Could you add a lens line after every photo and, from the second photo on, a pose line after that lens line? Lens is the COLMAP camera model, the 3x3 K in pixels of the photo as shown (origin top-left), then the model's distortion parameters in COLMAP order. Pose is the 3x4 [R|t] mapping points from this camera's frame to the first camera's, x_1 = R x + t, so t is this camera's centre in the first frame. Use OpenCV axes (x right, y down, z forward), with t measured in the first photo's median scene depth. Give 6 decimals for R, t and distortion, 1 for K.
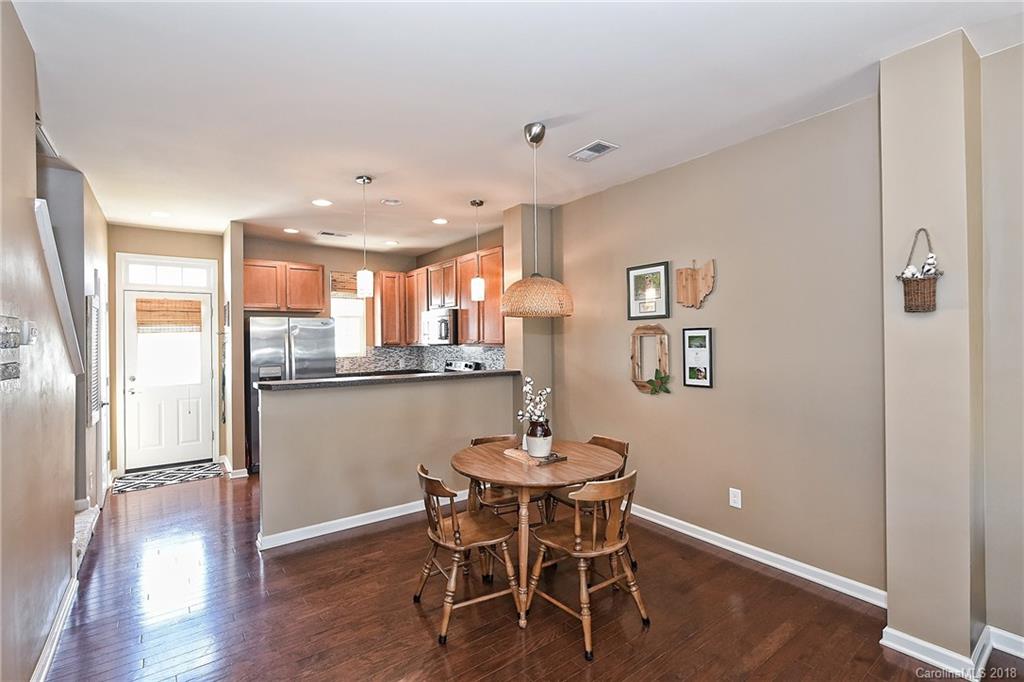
lens RADIAL K [[466.8, 0, 517.3], [0, 466.8, 337.3], [0, 0, 1]] dist [0.002107, -0.000140]
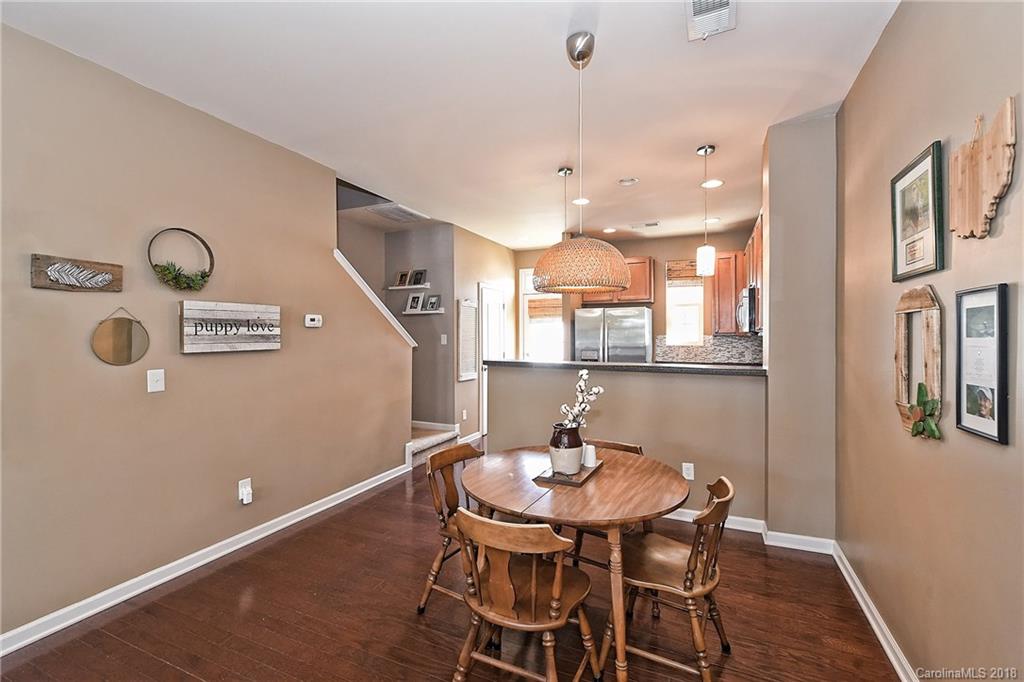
lens RADIAL K [[434.0, 0, 516.5], [0, 434.0, 337.2], [0, 0, 1]] dist [-0.000653, -0.000350]
pose [[0.489930, 0.014621, -0.871639, 0.382369], [0.000643, 0.999853, 0.017133, 0.011867], [0.871762, -0.008954, 0.489849, 0.355464]]
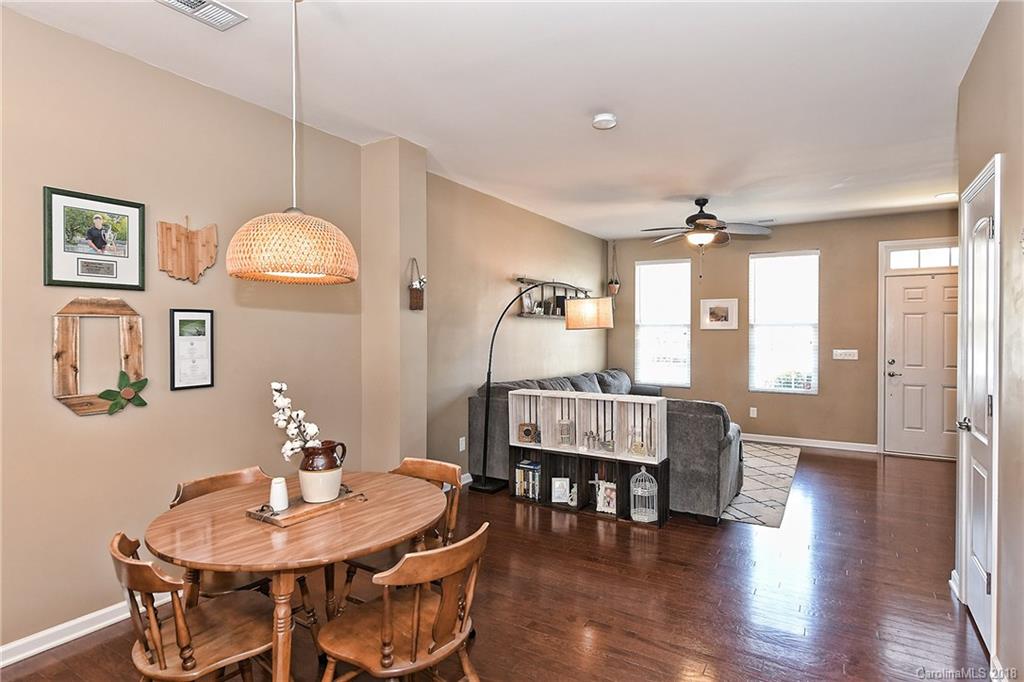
lens RADIAL K [[541.3, 0, 517.8], [0, 541.3, 337.7], [0, 0, 1]] dist [0.003029, 0.000795]
pose [[-0.375021, 0.002236, 0.927014, -0.454807], [0.000377, 0.999997, -0.002260, 0.020362], [-0.927016, -0.000498, -0.375021, 0.629428]]
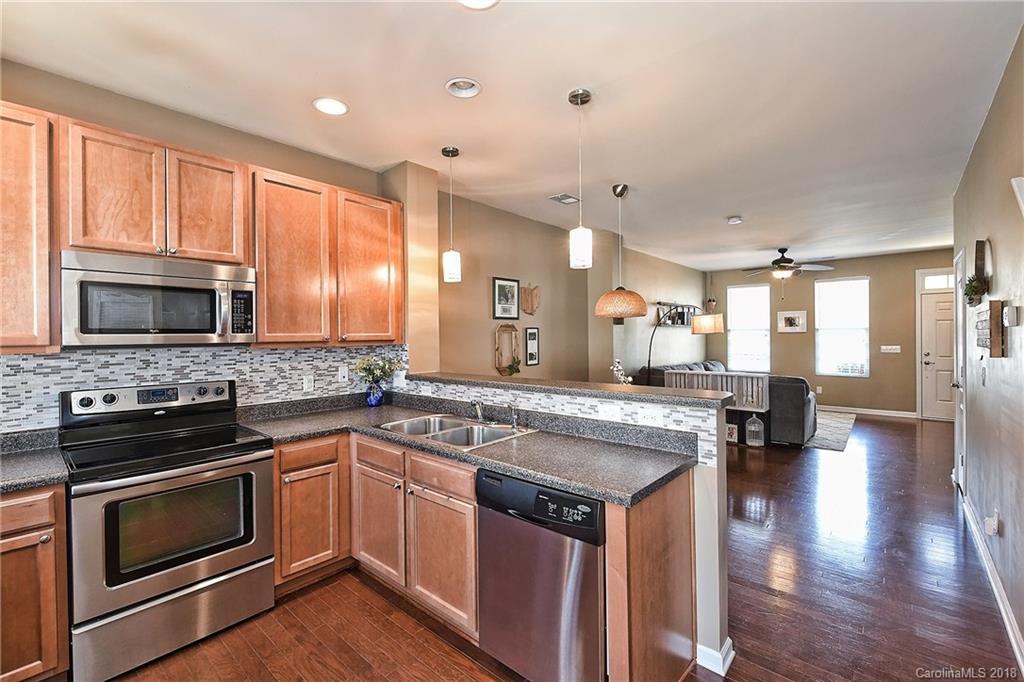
lens RADIAL K [[438.5, 0, 516.2], [0, 438.5, 337.4], [0, 0, 1]] dist [-0.001664, -0.000233]
pose [[-0.206978, 0.008397, 0.978310, -0.774698], [0.008280, 0.999942, -0.006831, 0.016964], [-0.978311, 0.006686, -0.207035, 1.011950]]
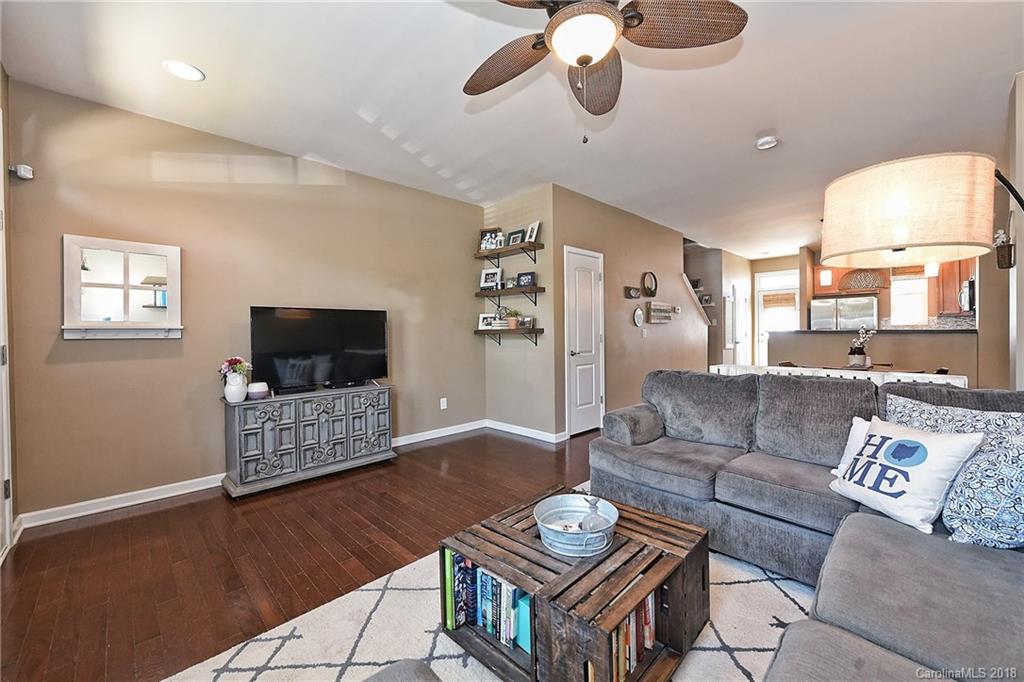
lens RADIAL K [[404.9, 0, 515.8], [0, 404.9, 337.4], [0, 0, 1]] dist [0.000951, -0.000121]
pose [[0.132049, 0.020913, -0.991023, 0.883242], [0.014065, 0.999637, 0.022969, 0.051431], [0.991143, -0.016972, 0.131707, -0.326748]]
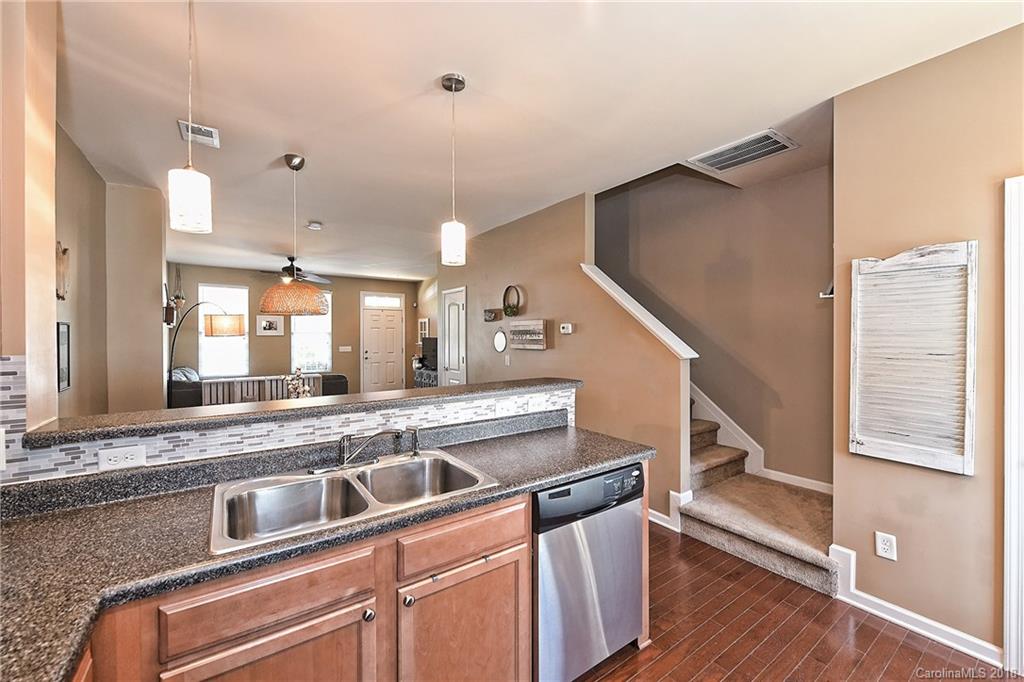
lens RADIAL K [[408.6, 0, 517.0], [0, 408.6, 338.8], [0, 0, 1]] dist [-0.001693, -0.000463]
pose [[-0.999630, 0.011954, 0.024413, -0.351509], [0.012047, 0.999921, 0.003659, 0.013584], [-0.024367, 0.003952, -0.999695, 1.289977]]
